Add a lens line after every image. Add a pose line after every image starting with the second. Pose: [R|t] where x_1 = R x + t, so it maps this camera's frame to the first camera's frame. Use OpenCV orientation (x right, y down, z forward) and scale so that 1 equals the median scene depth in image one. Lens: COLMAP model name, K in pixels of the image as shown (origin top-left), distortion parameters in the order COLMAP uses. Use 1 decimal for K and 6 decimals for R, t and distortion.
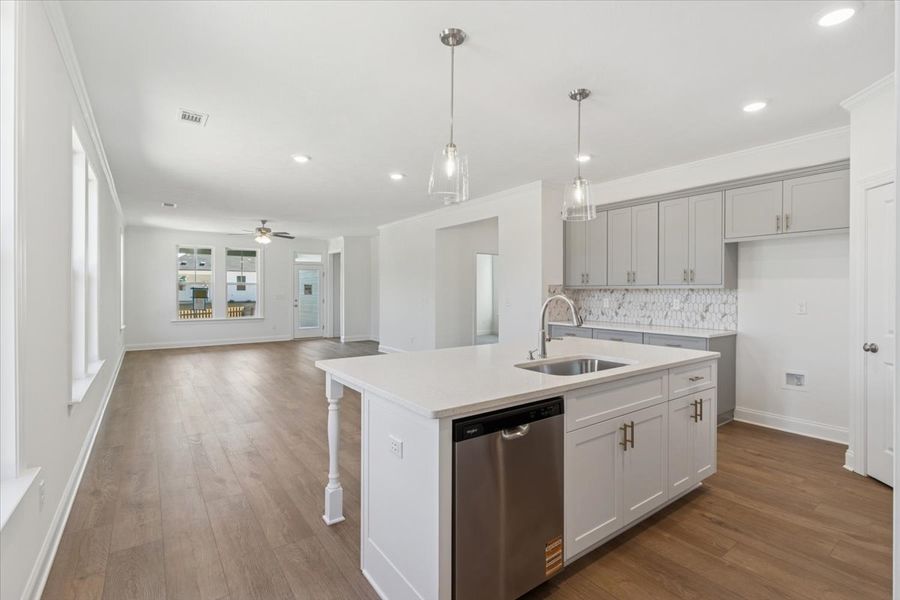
lens RADIAL K [[421.6, 0, 451.1], [0, 421.6, 296.3], [0, 0, 1]] dist [0.009332, -0.002007]
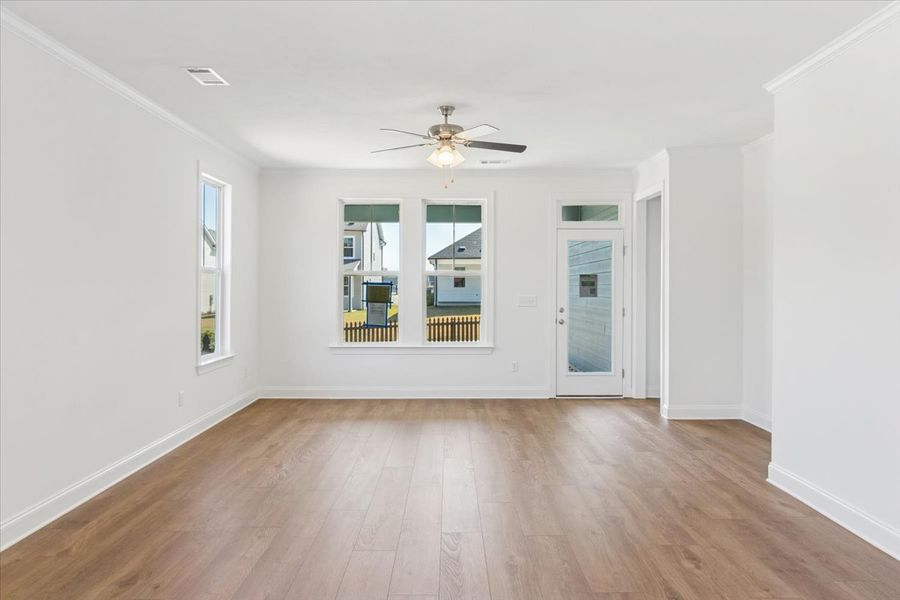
lens RADIAL K [[653.8, 0, 452.1], [0, 653.8, 297.7], [0, 0, 1]] dist [-0.001497, 0.000315]
pose [[0.823674, 0.005568, -0.567036, -0.076515], [-0.003482, 0.999983, 0.004761, -0.005915], [0.567052, -0.001947, 0.823679, 0.391395]]
